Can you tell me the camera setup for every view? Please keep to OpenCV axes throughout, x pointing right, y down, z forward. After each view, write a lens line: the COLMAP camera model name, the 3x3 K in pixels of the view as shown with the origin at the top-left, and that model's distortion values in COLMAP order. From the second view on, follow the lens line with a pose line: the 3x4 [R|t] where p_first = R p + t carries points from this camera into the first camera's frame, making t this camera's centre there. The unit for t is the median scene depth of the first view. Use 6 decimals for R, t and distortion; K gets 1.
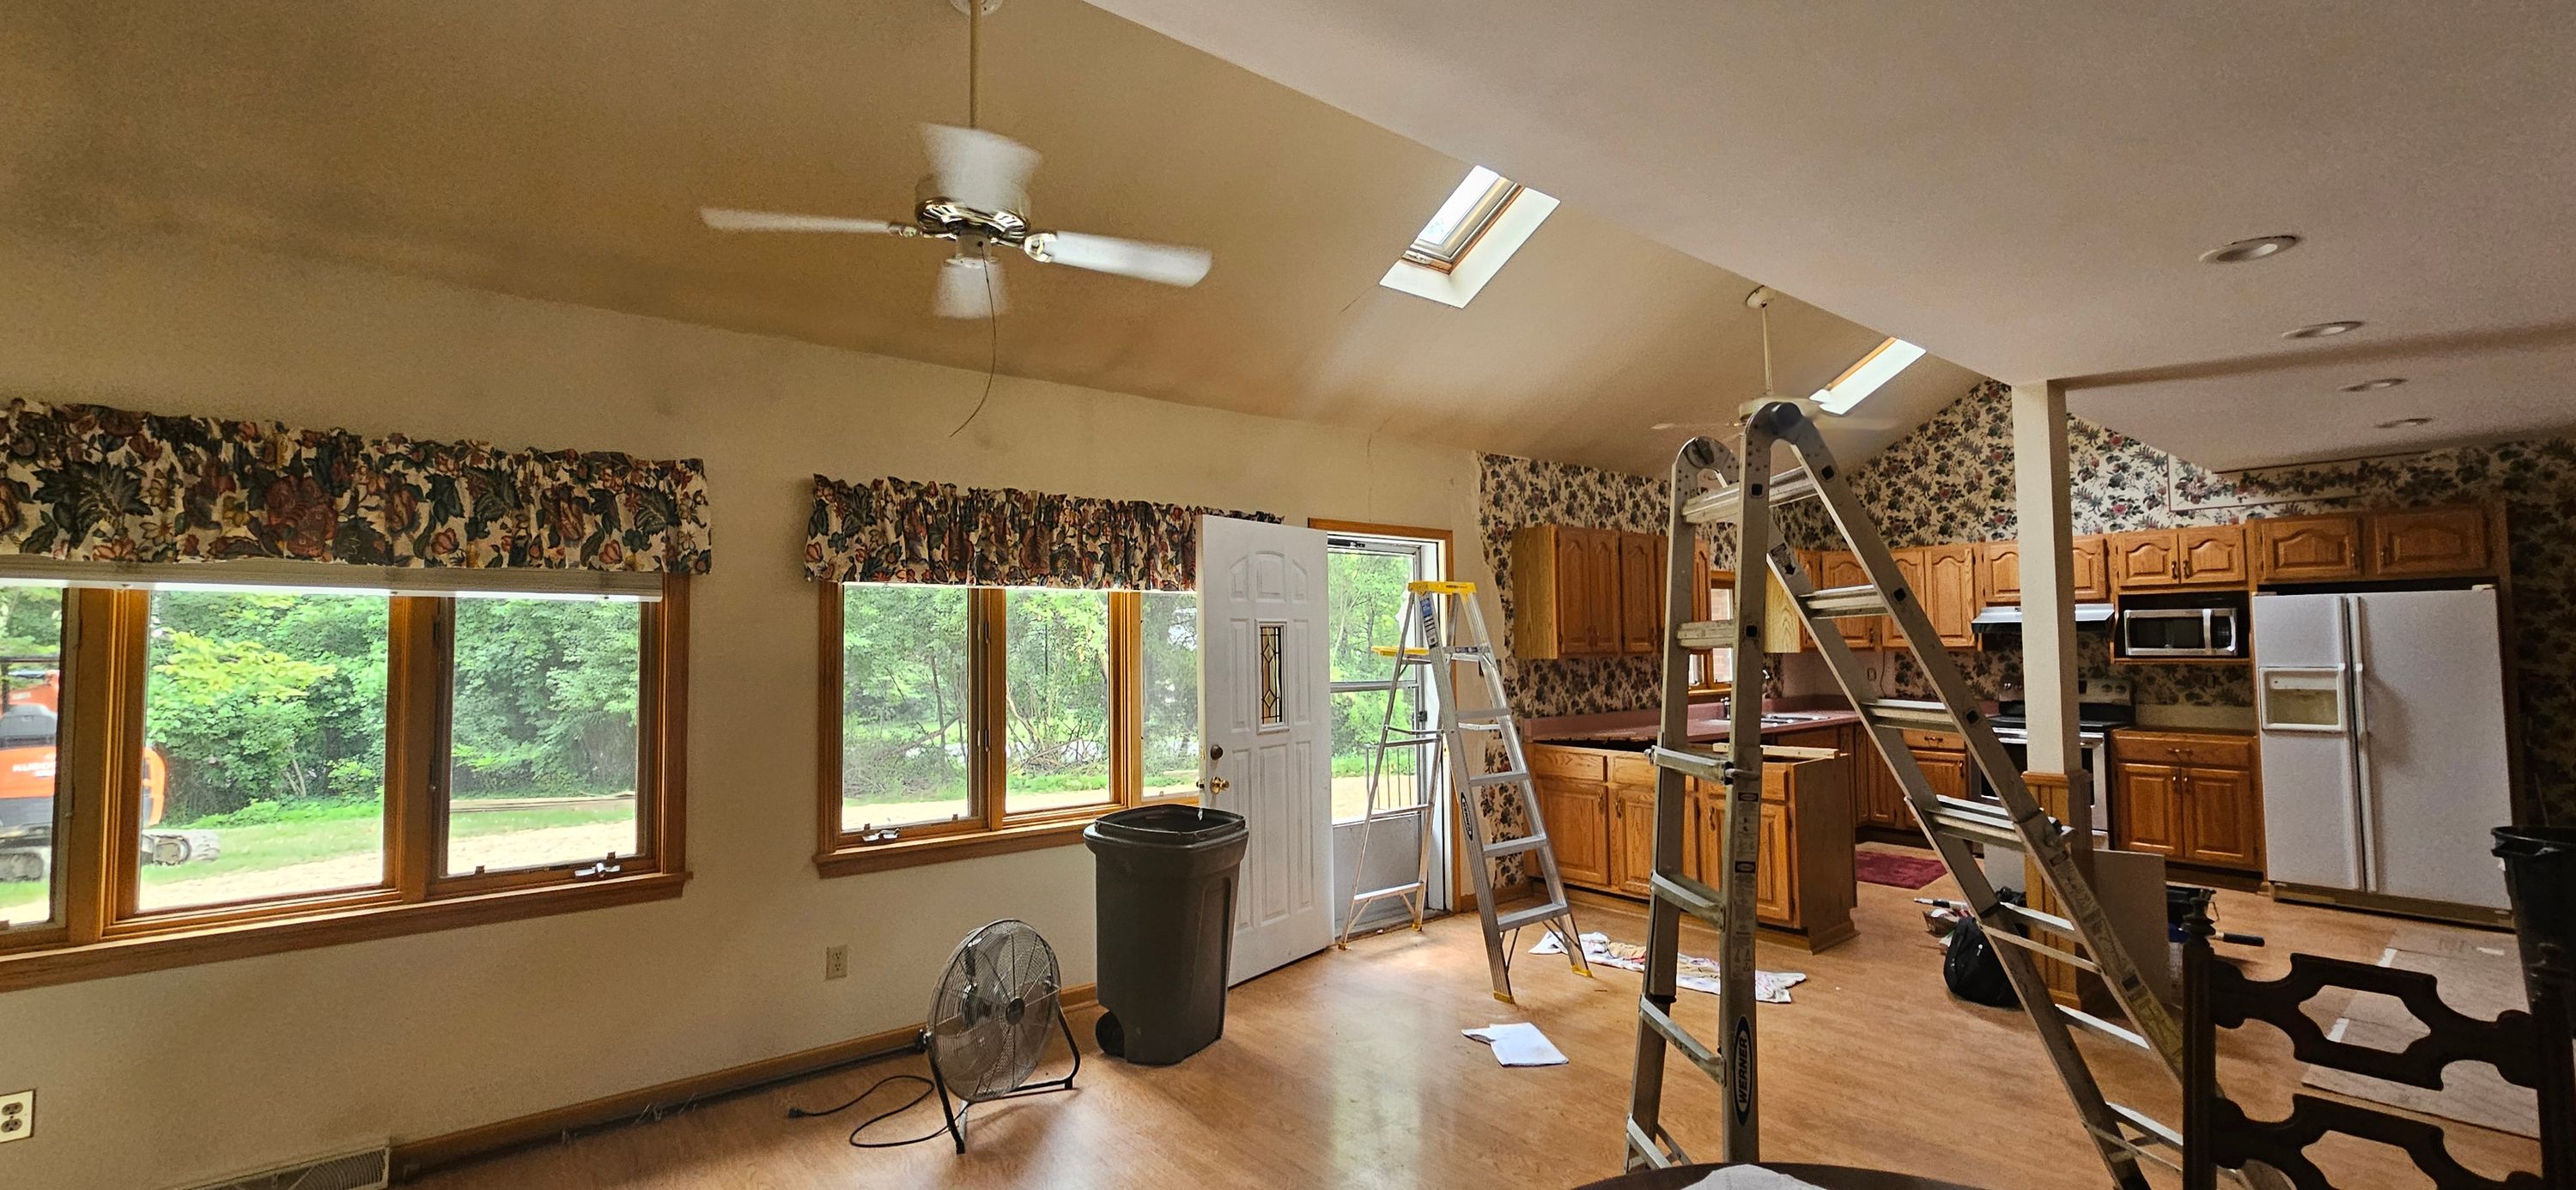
lens RADIAL K [[1051.4, 0, 1309.2], [0, 1051.4, 593.4], [0, 0, 1]] dist [-0.000408, 0.001502]
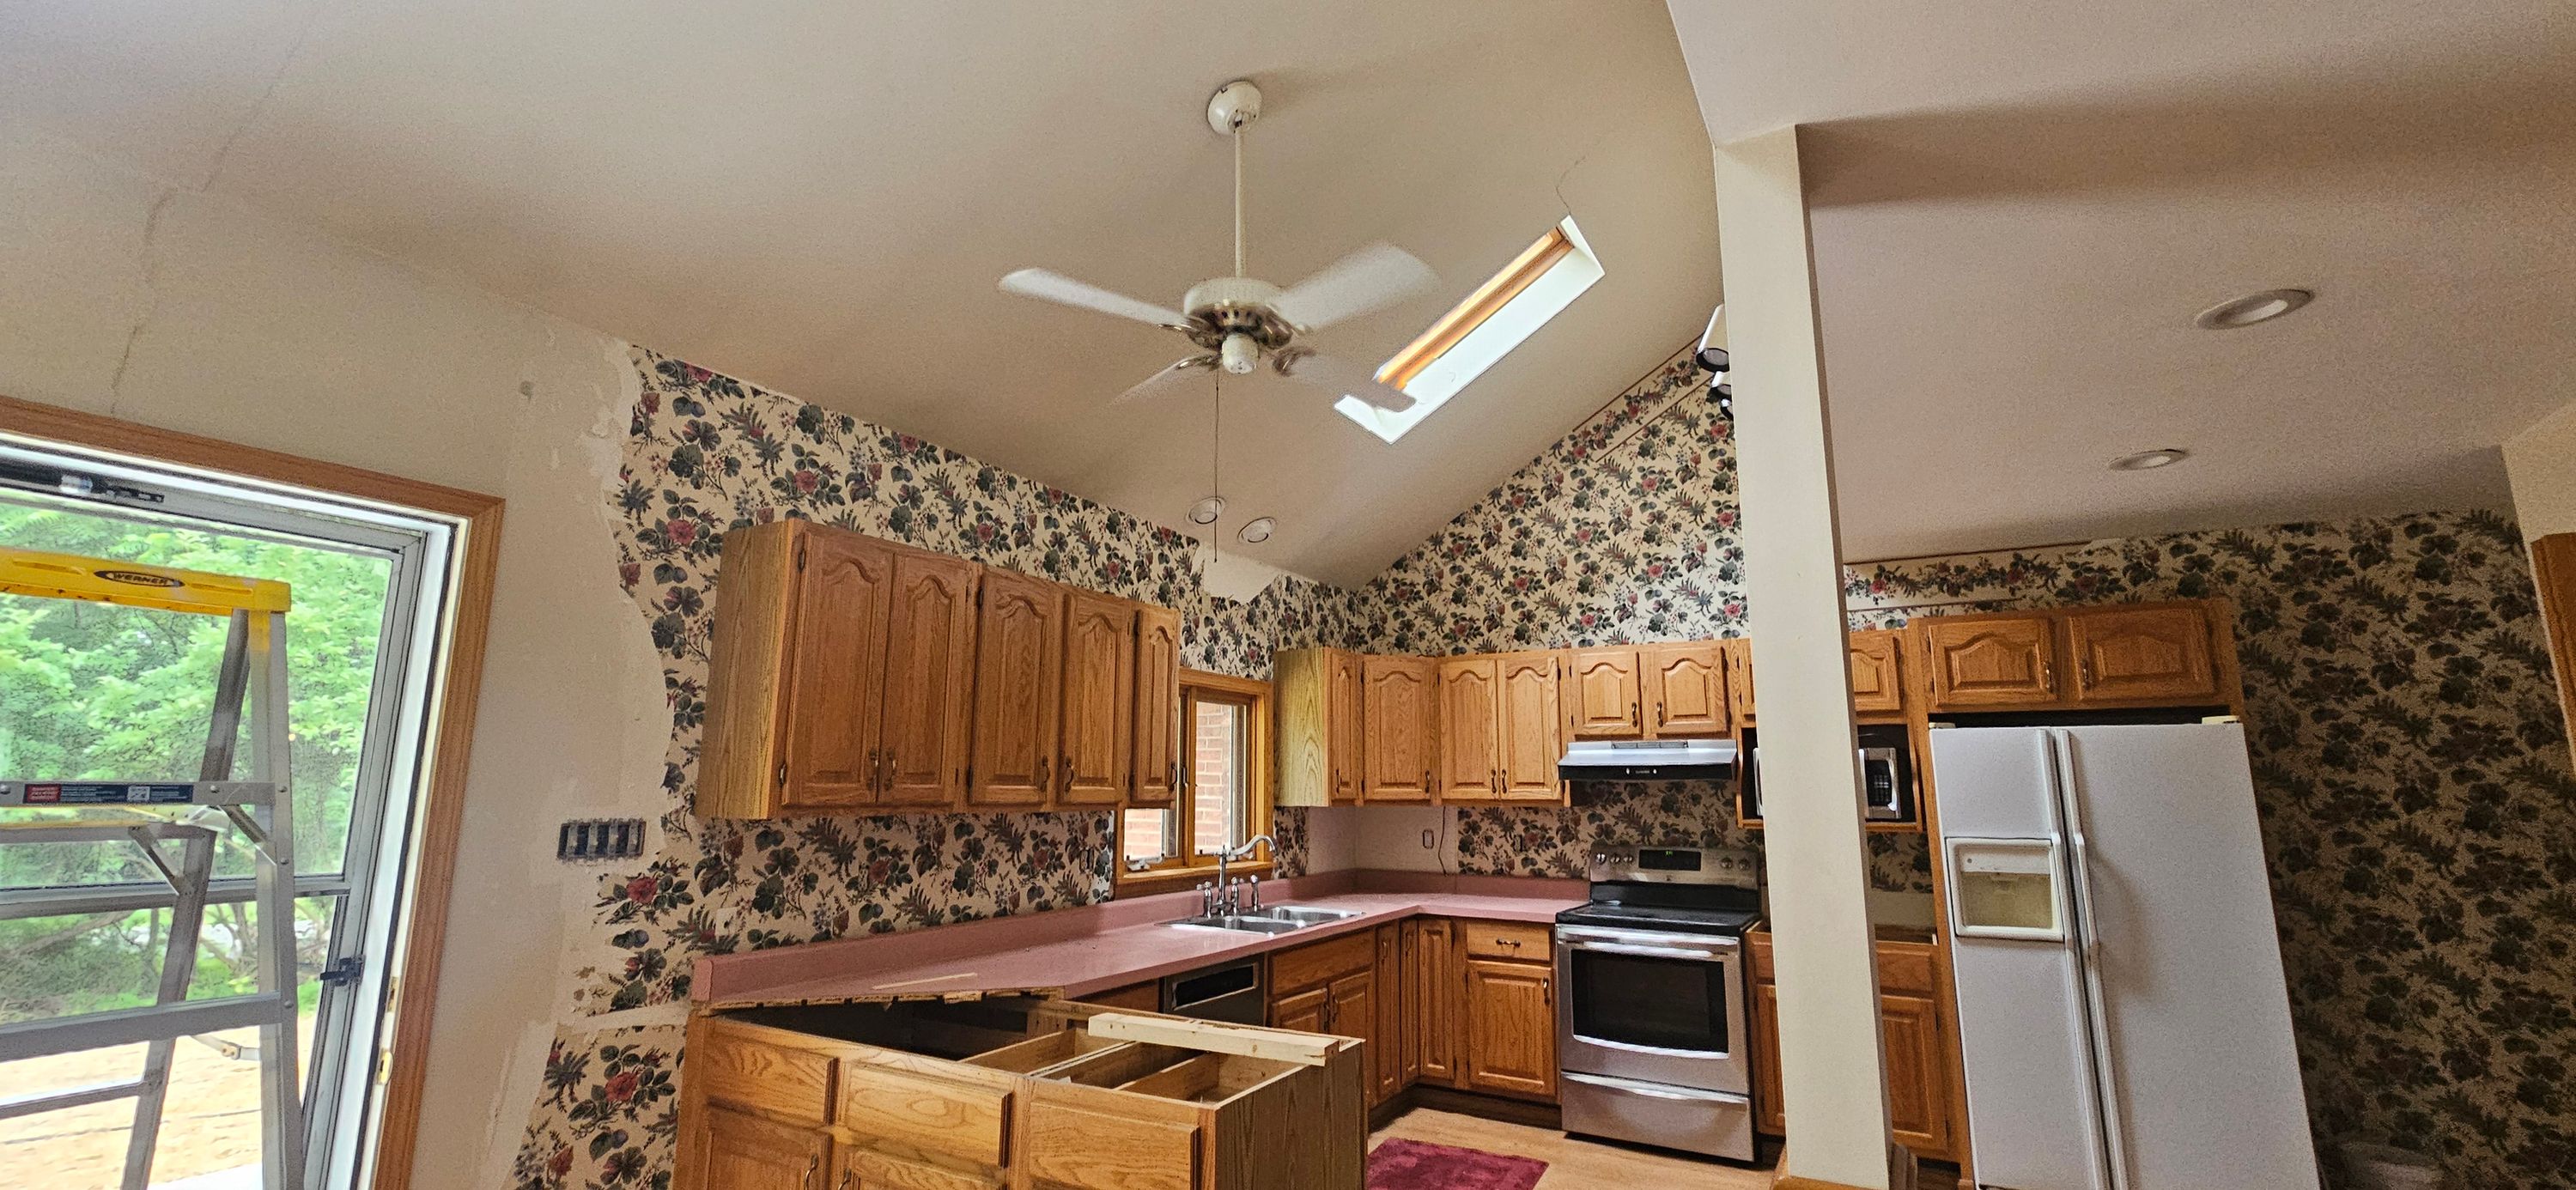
lens RADIAL K [[1051.4, 0, 1295.8], [0, 1051.4, 596.8], [0, 0, 1]] dist [-0.000408, 0.001502]
pose [[0.937724, 0.076900, 0.338763, 0.272699], [-0.030871, 0.989779, -0.139228, 0.023967], [-0.346007, 0.120100, 0.930513, 0.484603]]
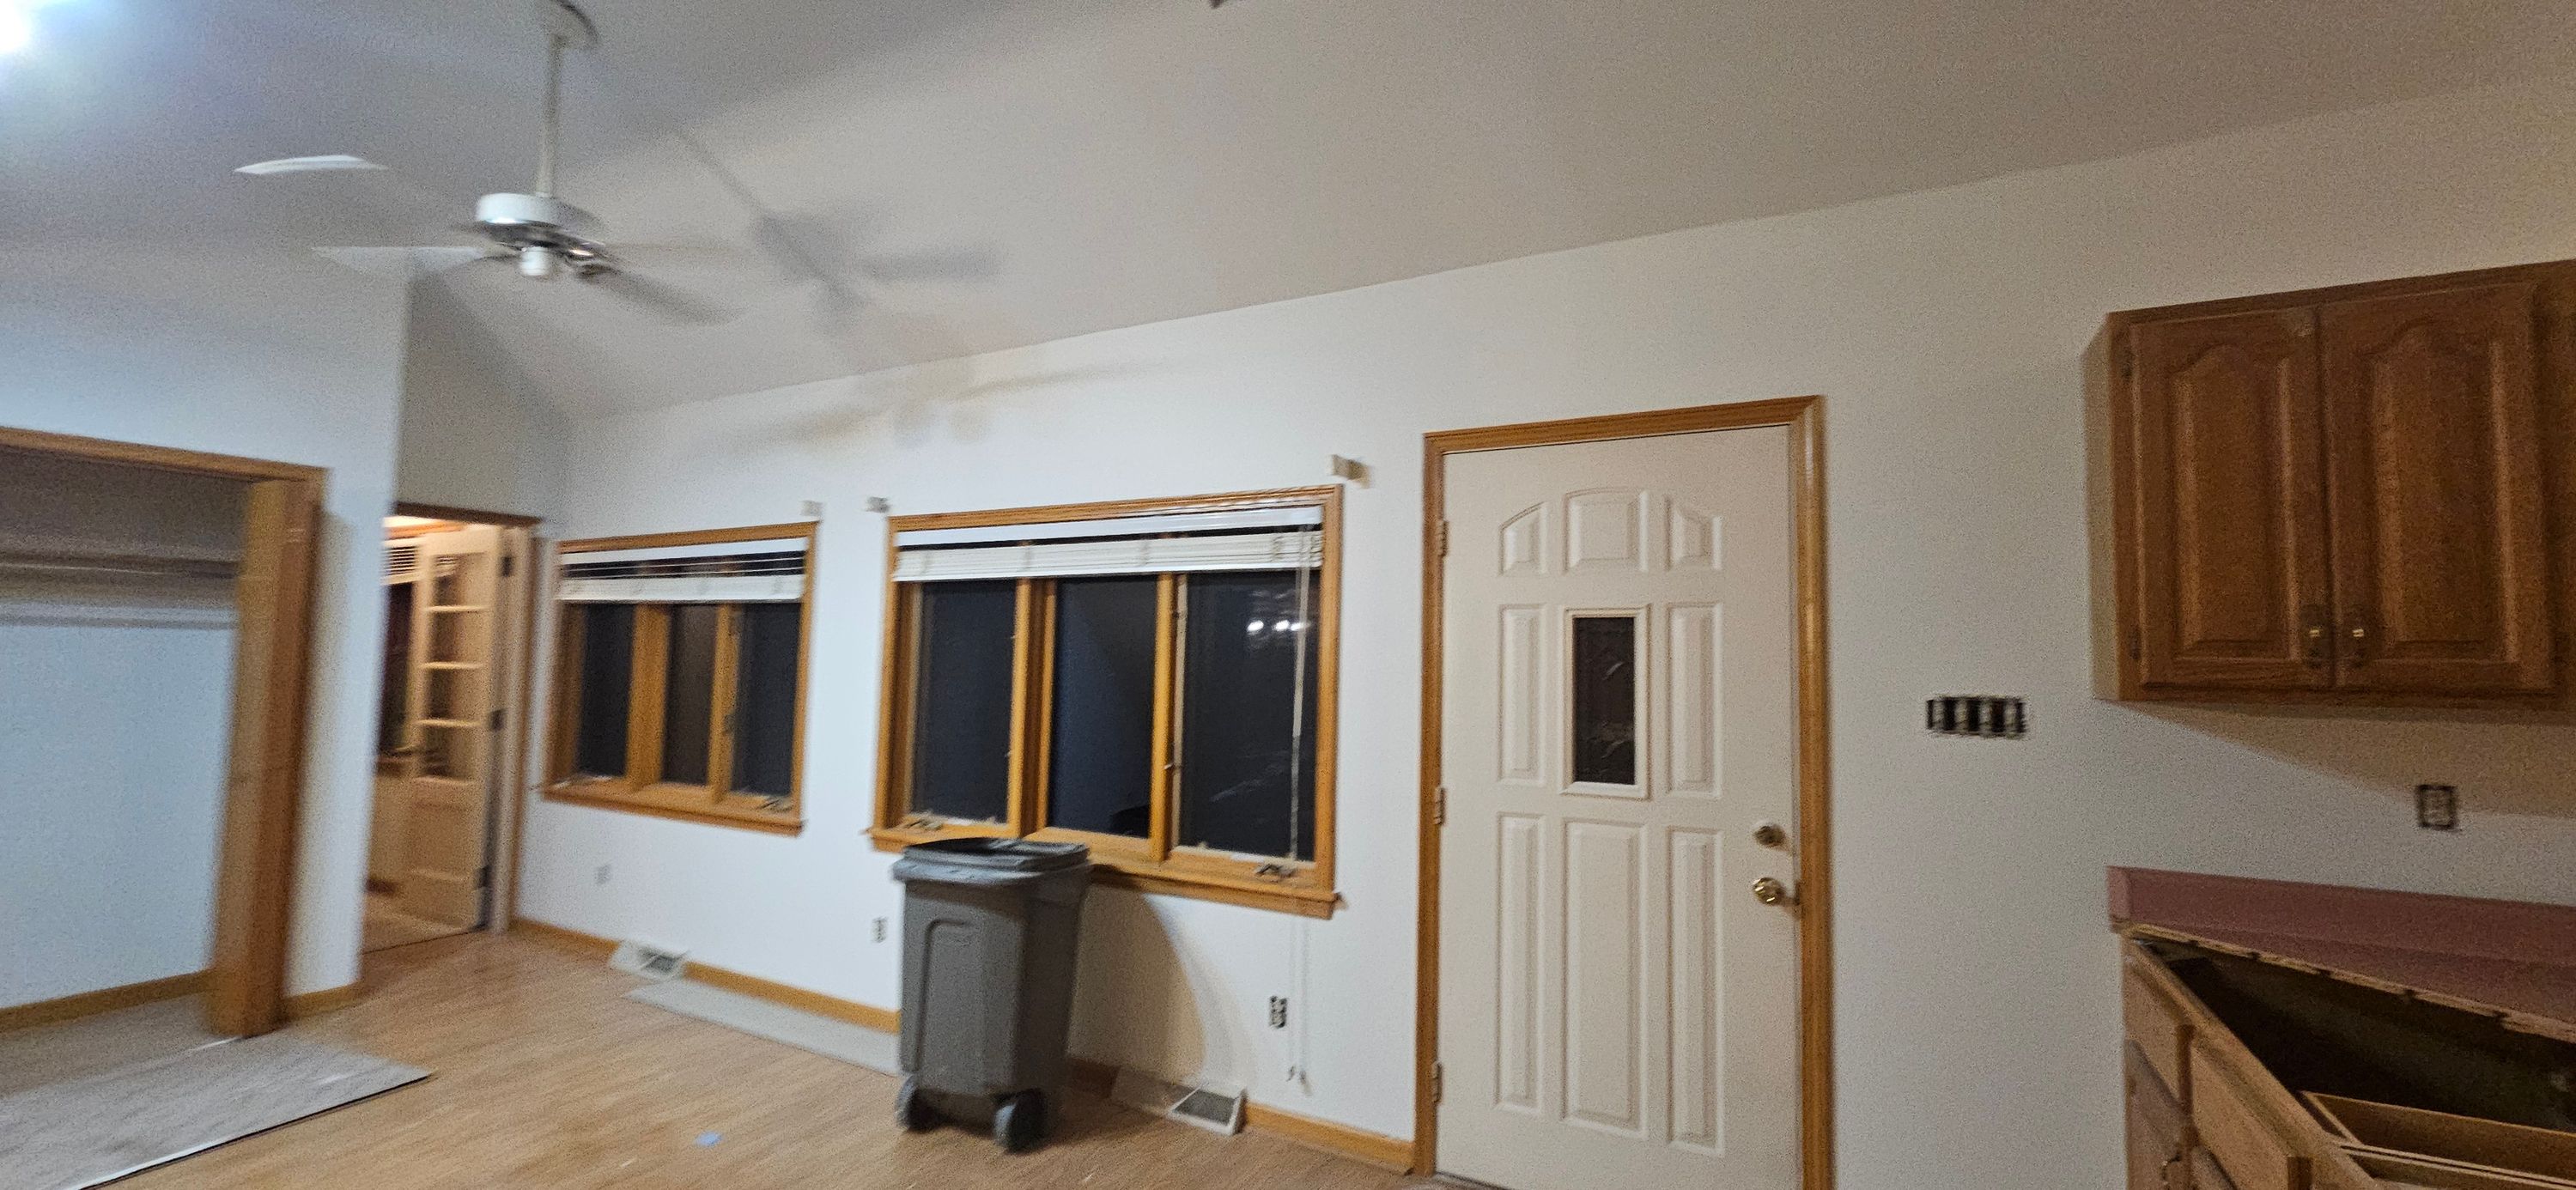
lens RADIAL K [[1051.4, 0, 1289.1], [0, 1051.4, 585.5], [0, 0, 1]] dist [-0.000408, 0.001502]
pose [[0.383169, -0.046466, -0.922509, 0.429087], [0.024456, 0.998894, -0.040156, 0.030542], [0.923355, -0.007174, 0.383881, 0.588866]]
